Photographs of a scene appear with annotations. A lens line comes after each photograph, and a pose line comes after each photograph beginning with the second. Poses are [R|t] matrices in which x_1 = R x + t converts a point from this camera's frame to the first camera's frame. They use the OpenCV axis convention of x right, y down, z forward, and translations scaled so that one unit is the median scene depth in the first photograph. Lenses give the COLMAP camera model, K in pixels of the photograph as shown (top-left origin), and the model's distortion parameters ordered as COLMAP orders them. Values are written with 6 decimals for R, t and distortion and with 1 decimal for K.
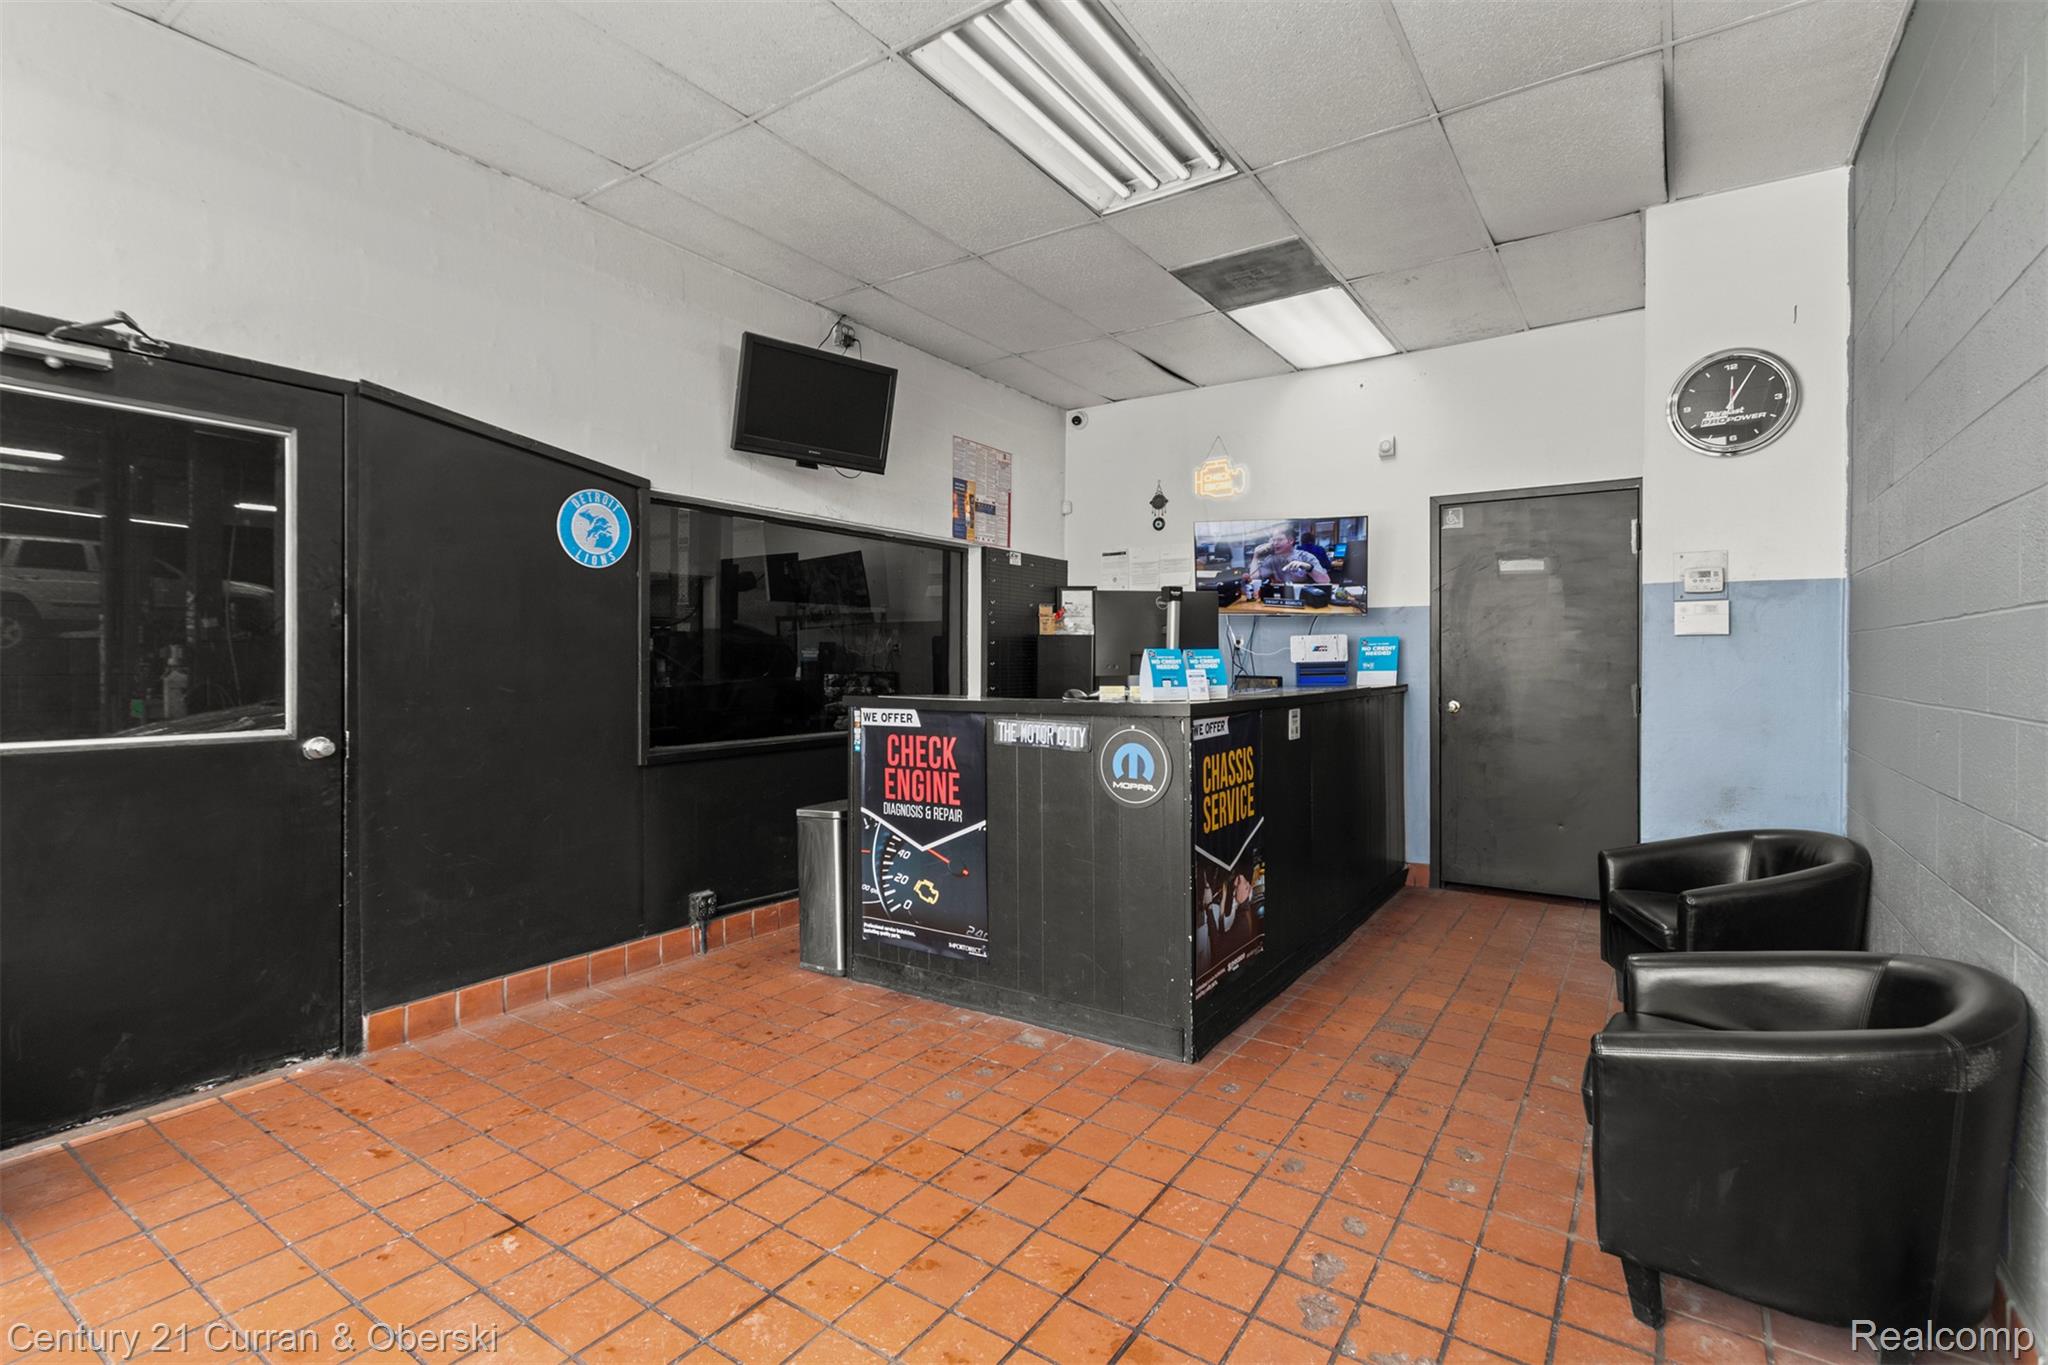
lens RADIAL K [[939.6, 0, 1022.9], [0, 939.6, 674.2], [0, 0, 1]] dist [0.005007, -0.000914]
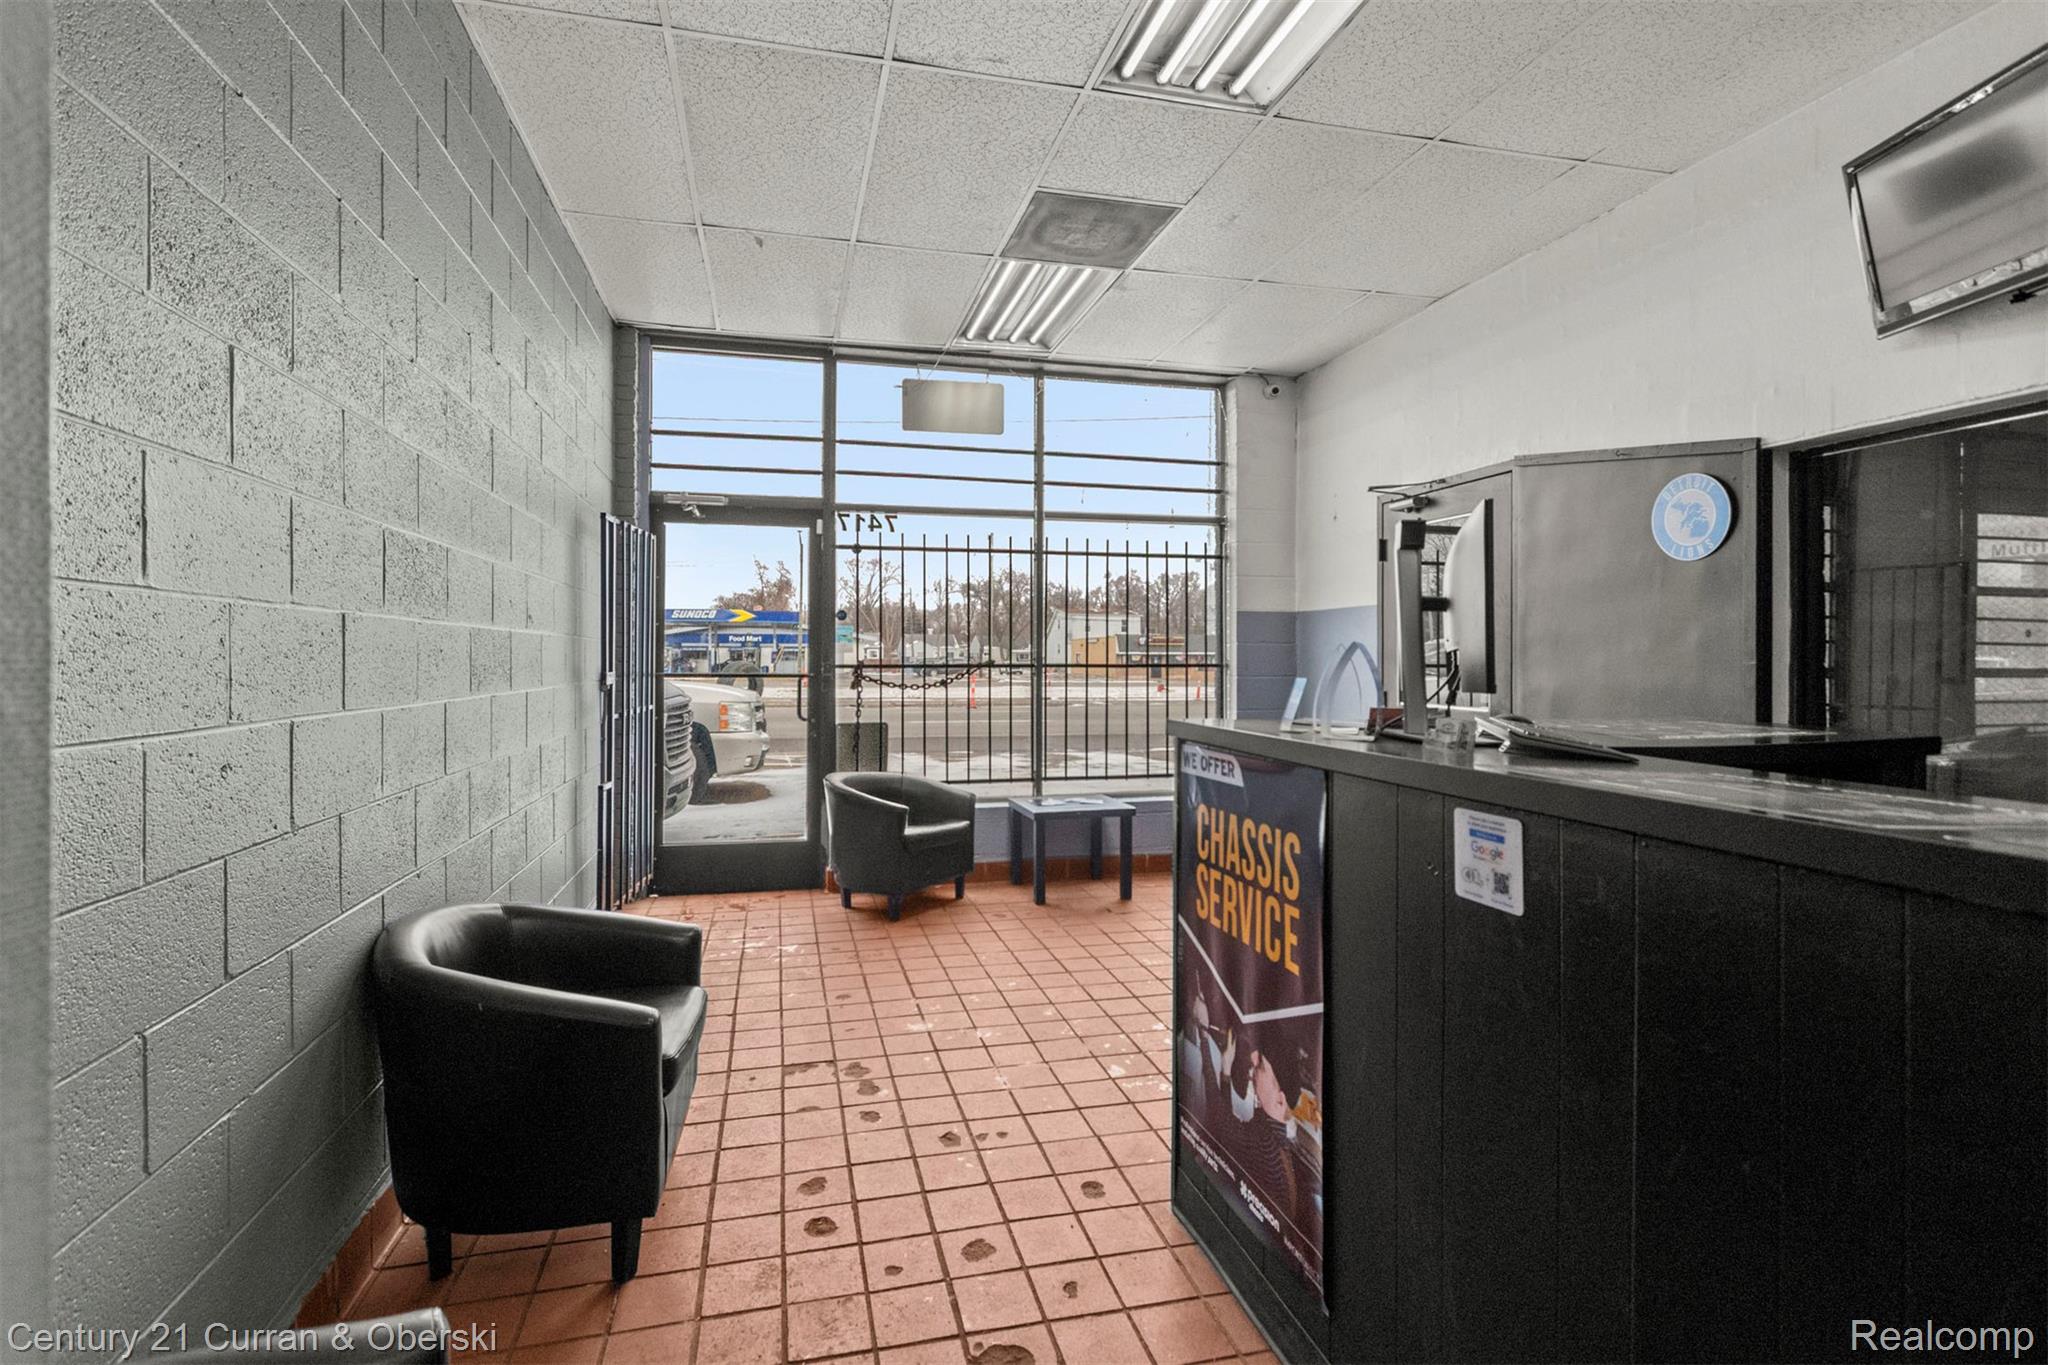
lens RADIAL K [[939.6, 0, 1018.3], [0, 939.6, 671.2], [0, 0, 1]] dist [0.005007, -0.000914]
pose [[-0.668316, 0.003671, -0.743868, 0.658641], [-0.006427, 0.999922, 0.010709, -0.011972], [0.743849, 0.011938, -0.668241, 1.135605]]
